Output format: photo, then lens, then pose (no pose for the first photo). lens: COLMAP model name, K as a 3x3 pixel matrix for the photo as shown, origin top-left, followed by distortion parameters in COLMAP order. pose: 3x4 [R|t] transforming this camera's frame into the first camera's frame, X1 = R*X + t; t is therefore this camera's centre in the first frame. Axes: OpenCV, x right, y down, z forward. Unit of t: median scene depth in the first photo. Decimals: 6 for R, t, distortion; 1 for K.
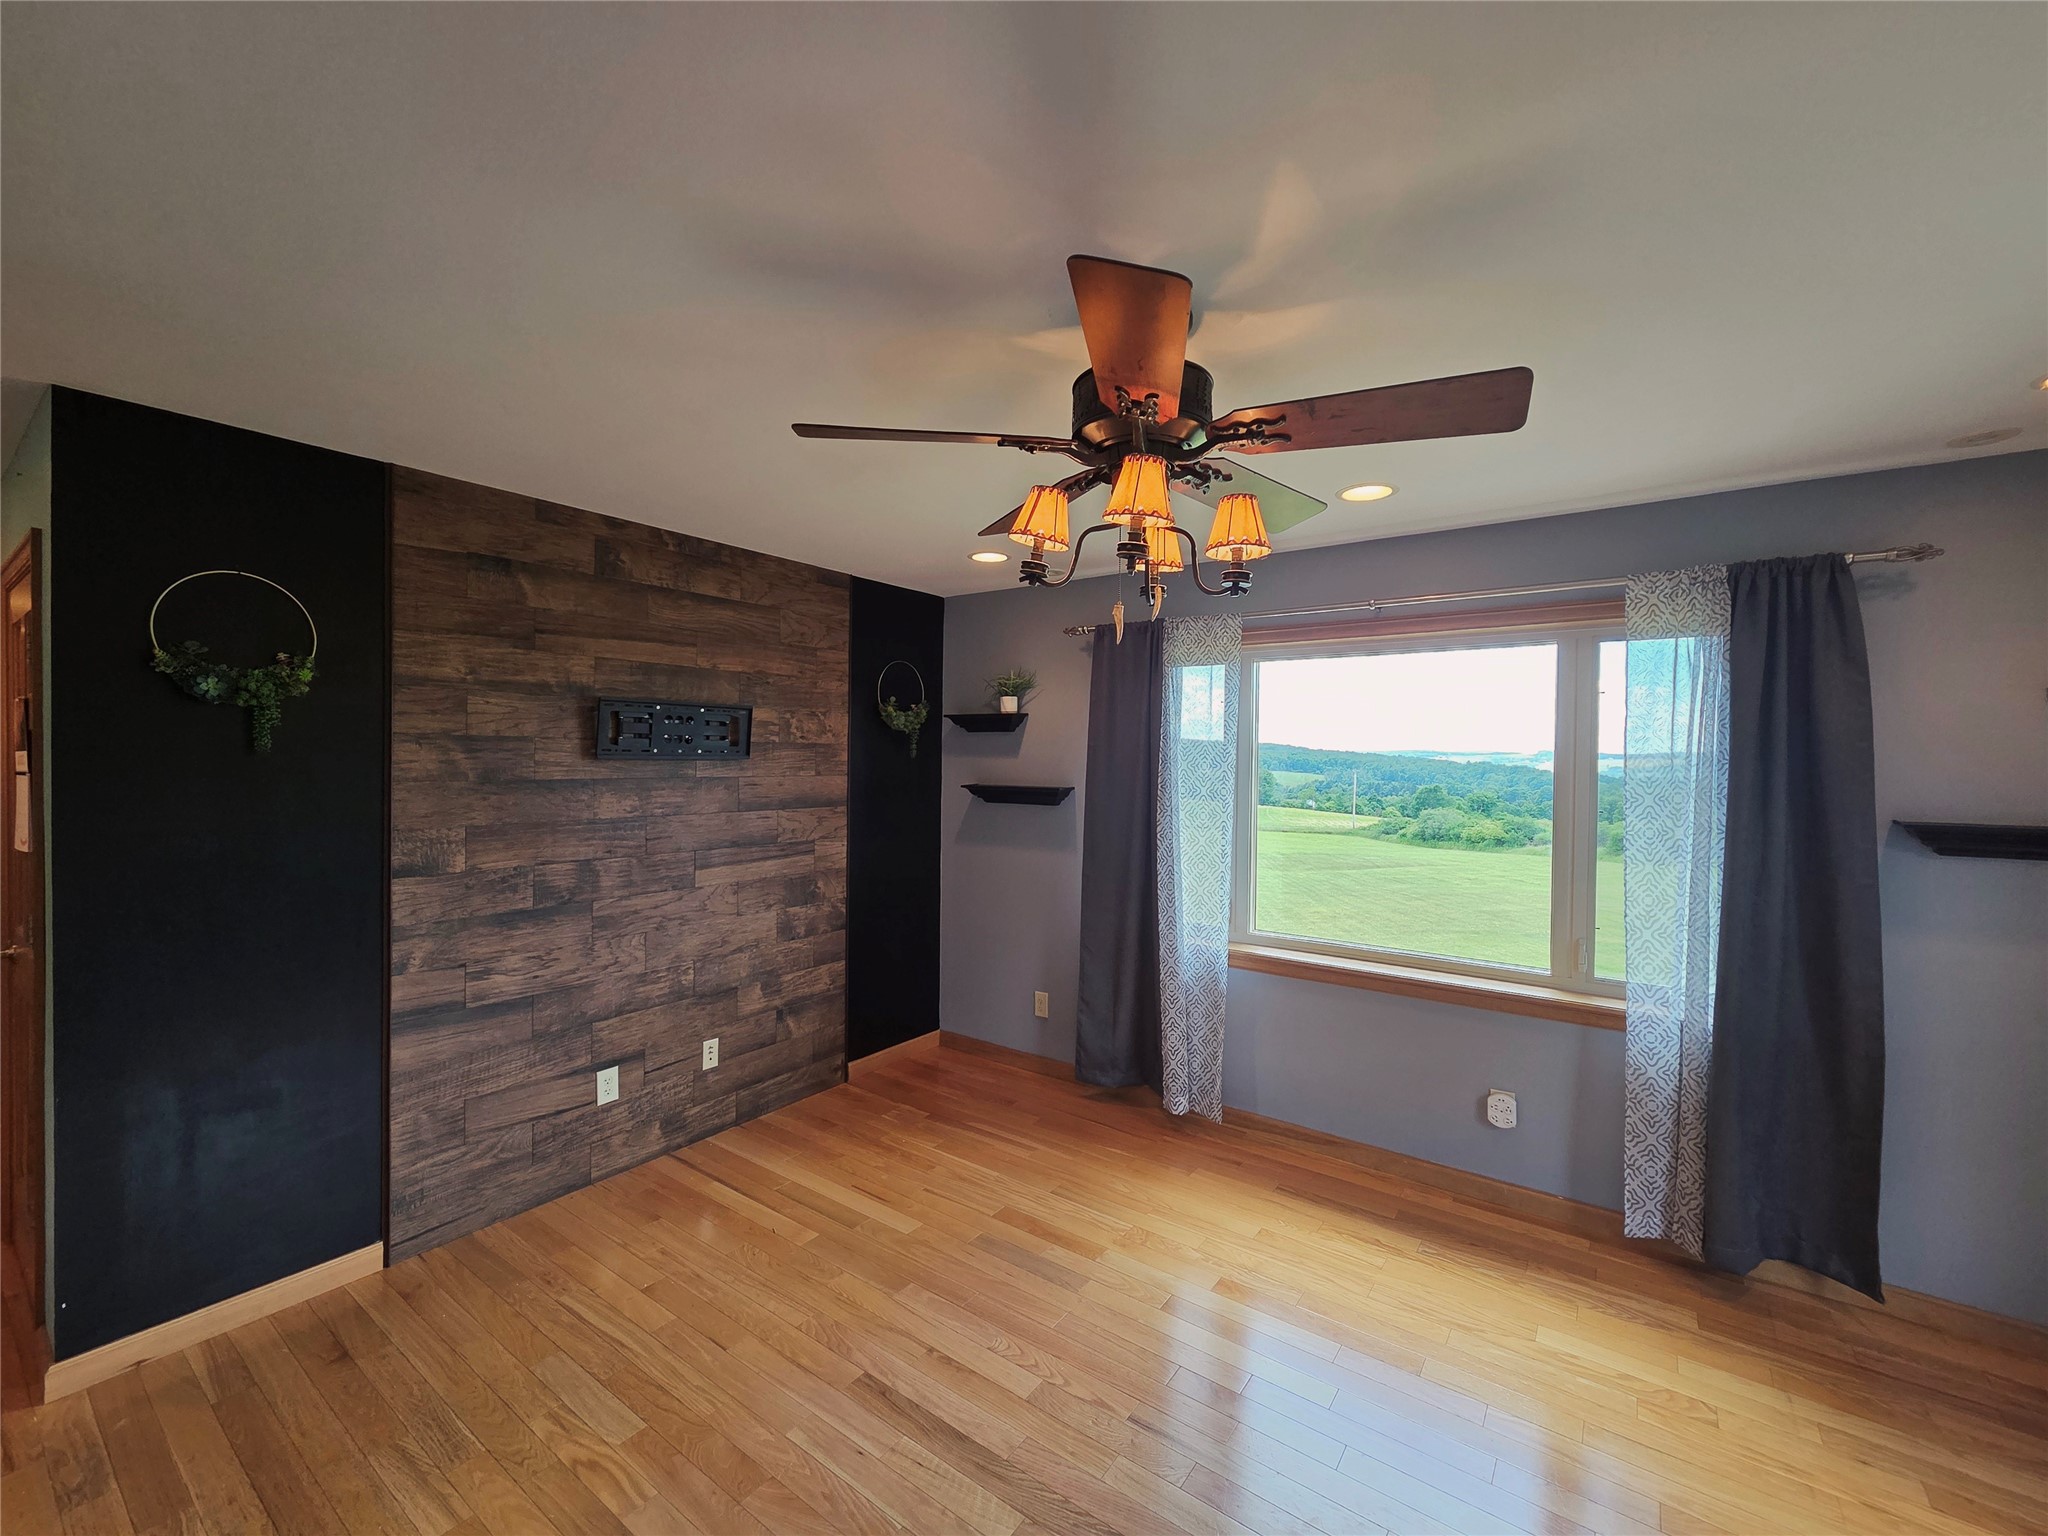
lens RADIAL K [[838.8, 0, 1033.2], [0, 838.8, 765.4], [0, 0, 1]] dist [0.004207, -0.000241]
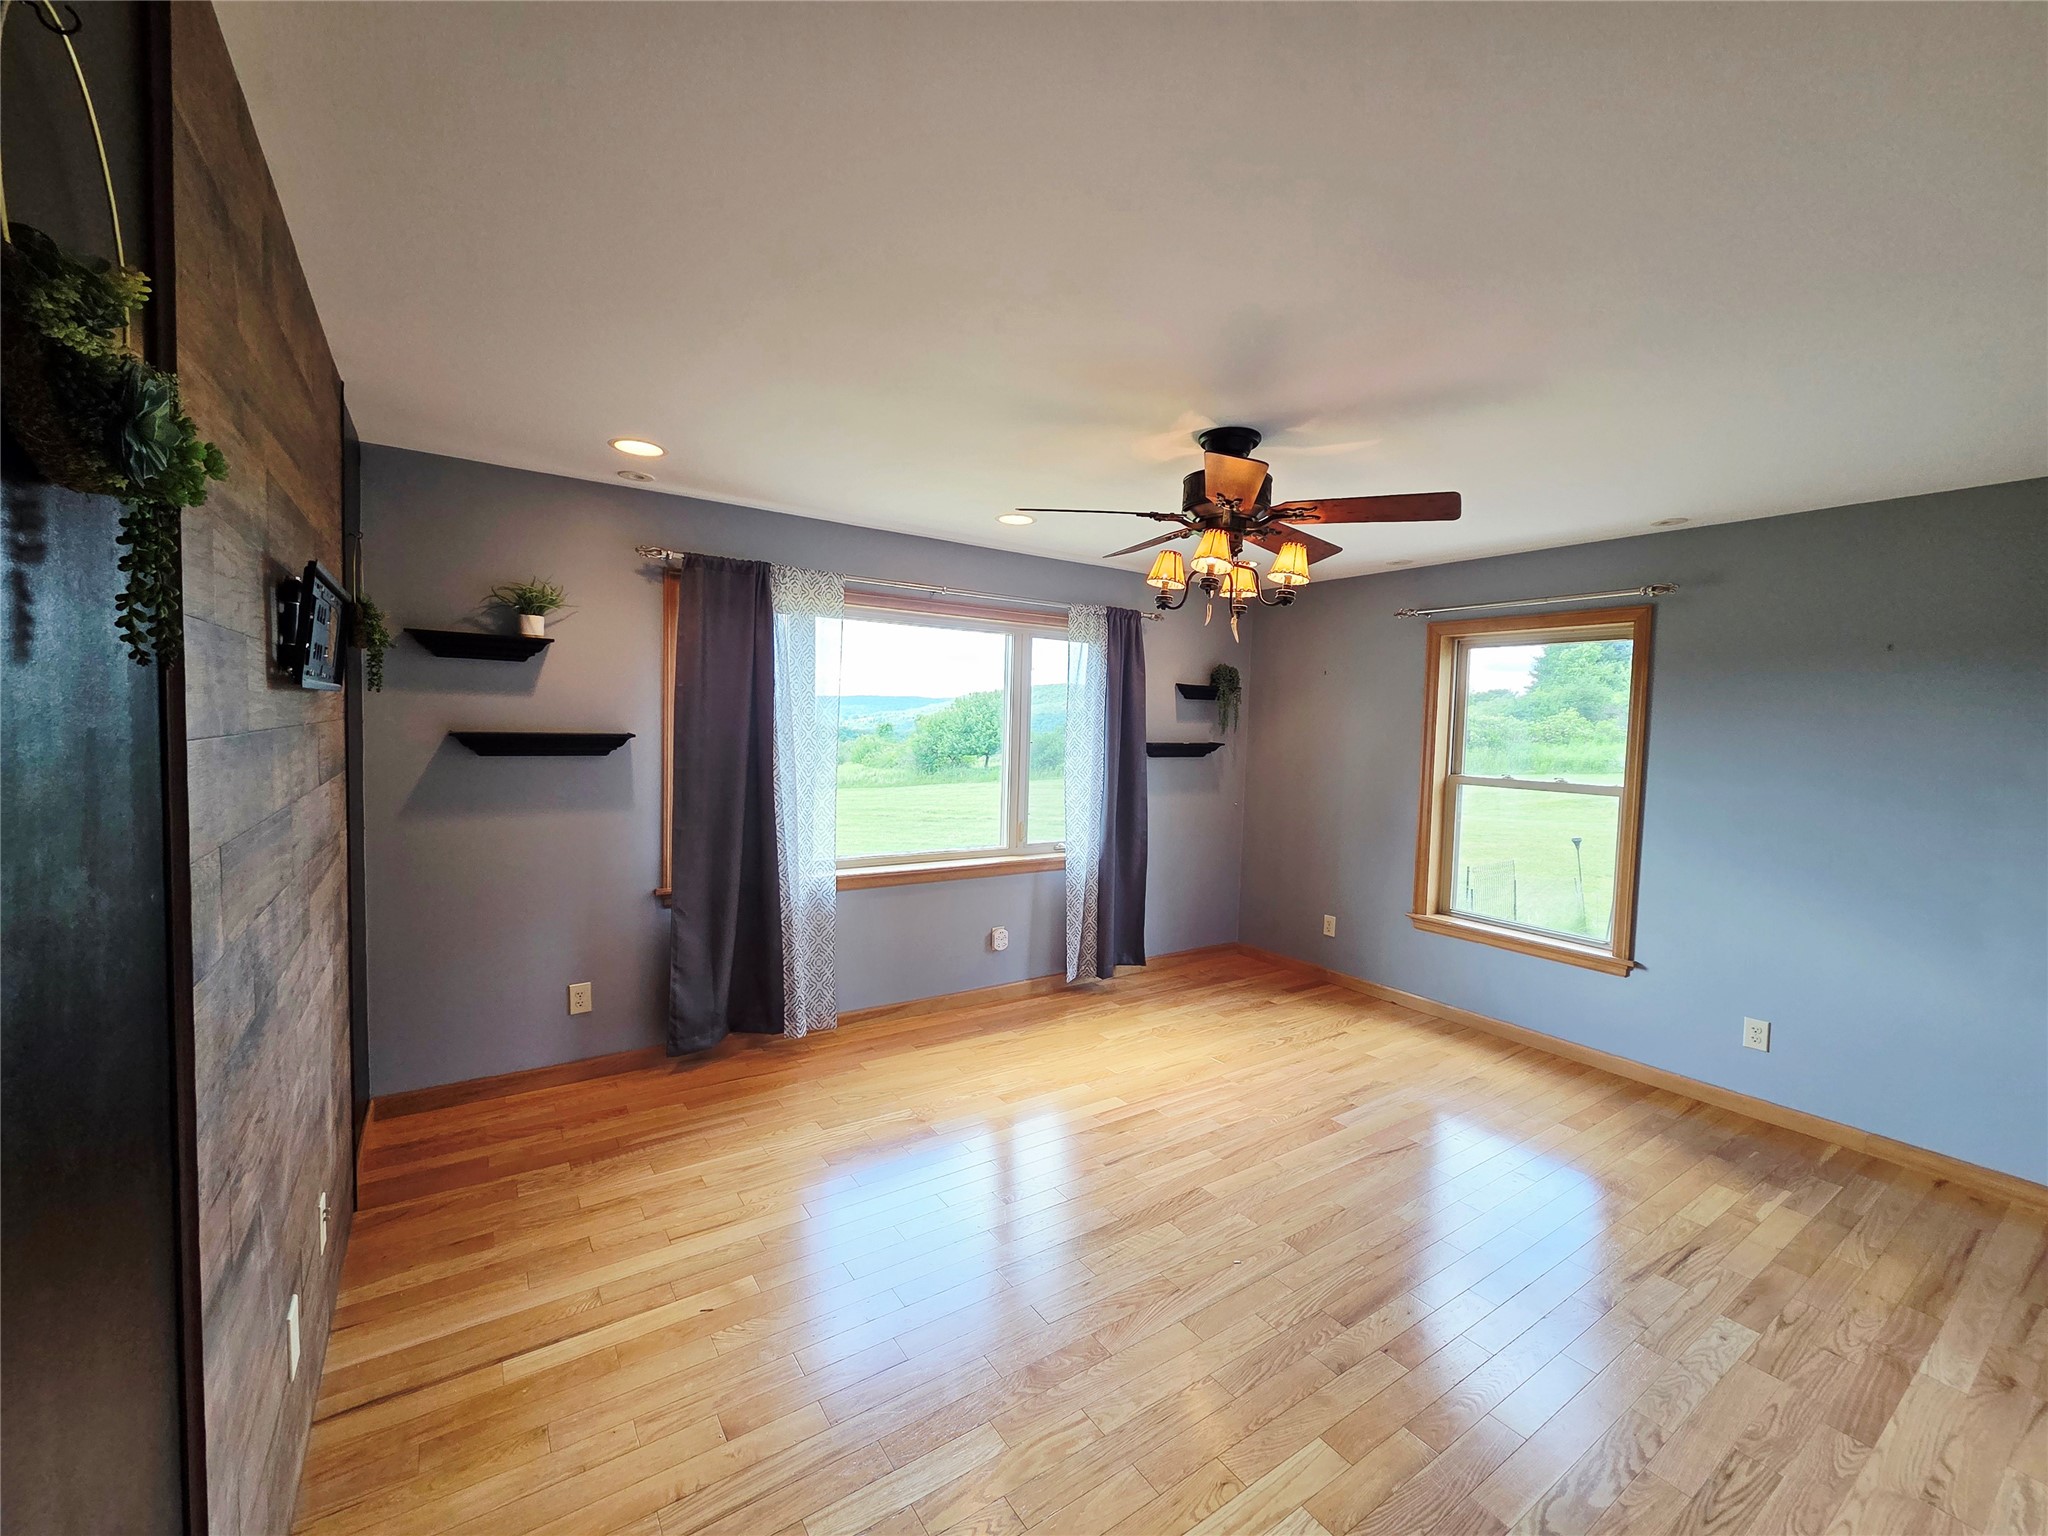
lens RADIAL K [[838.8, 0, 1034.4], [0, 838.8, 766.7], [0, 0, 1]] dist [0.004207, -0.000241]
pose [[0.341588, -0.055810, 0.938191, -0.818759], [-0.018024, 0.997663, 0.065910, -0.005202], [-0.939677, -0.039424, 0.339784, 0.423370]]
